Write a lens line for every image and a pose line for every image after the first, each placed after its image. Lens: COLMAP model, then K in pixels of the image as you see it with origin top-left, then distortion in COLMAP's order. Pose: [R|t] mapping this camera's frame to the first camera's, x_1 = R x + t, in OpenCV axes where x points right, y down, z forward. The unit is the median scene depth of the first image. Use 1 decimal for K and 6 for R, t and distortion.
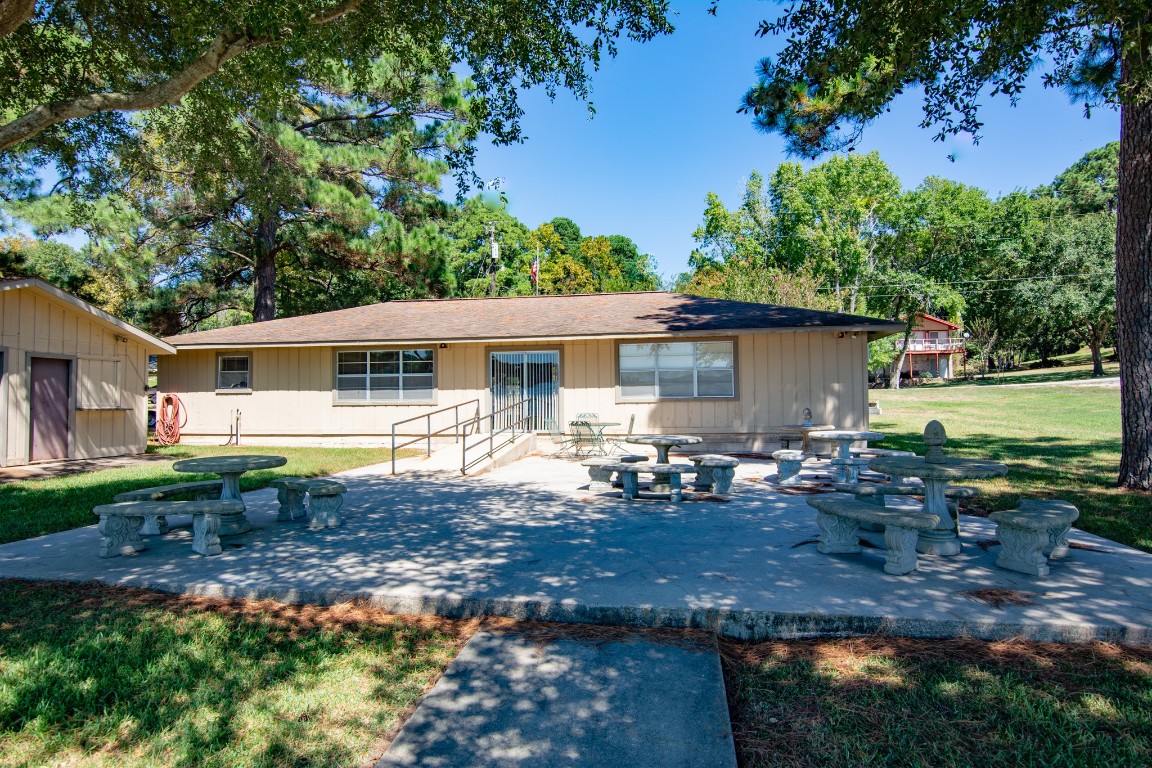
lens RADIAL K [[695.7, 0, 577.0], [0, 695.7, 384.5], [0, 0, 1]] dist [0.000415, 0.000106]
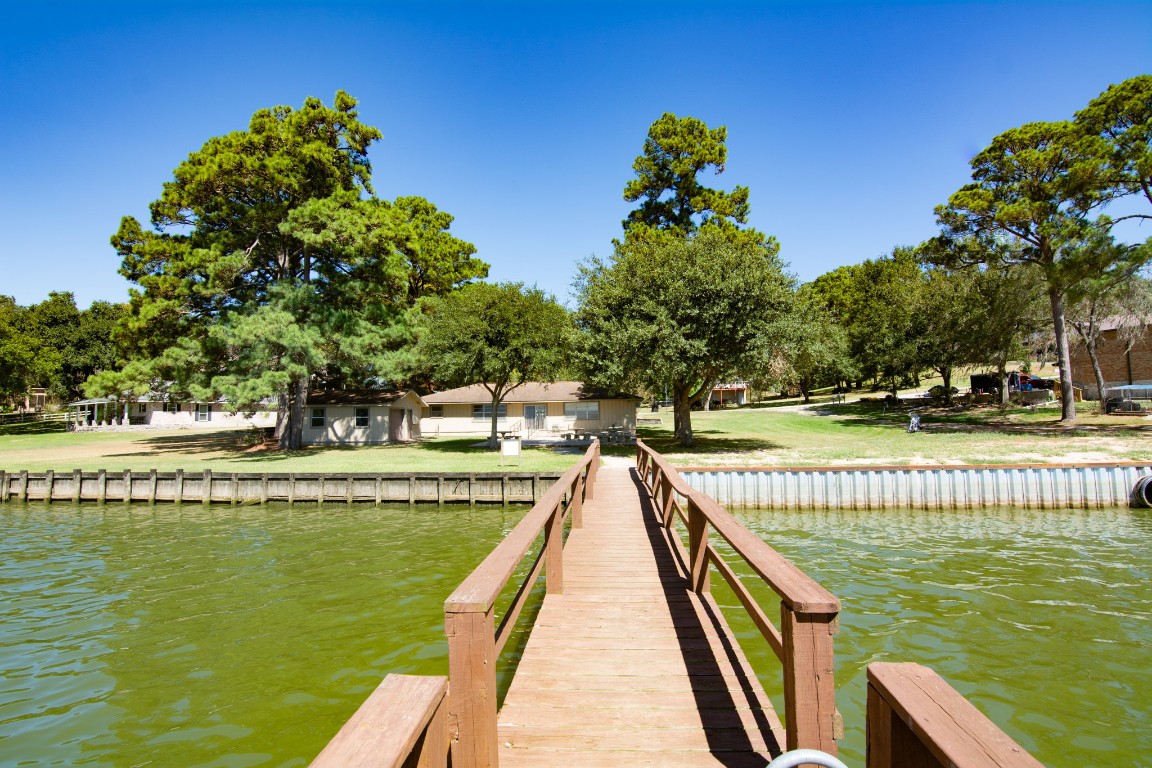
lens RADIAL K [[568.1, 0, 574.9], [0, 568.1, 383.5], [0, 0, 1]] dist [-0.012133, -0.002332]
pose [[0.995071, -0.003585, 0.099098, -0.146904], [0.007093, 0.999360, -0.035070, -0.051734], [-0.098908, 0.035600, 0.994460, -1.570477]]
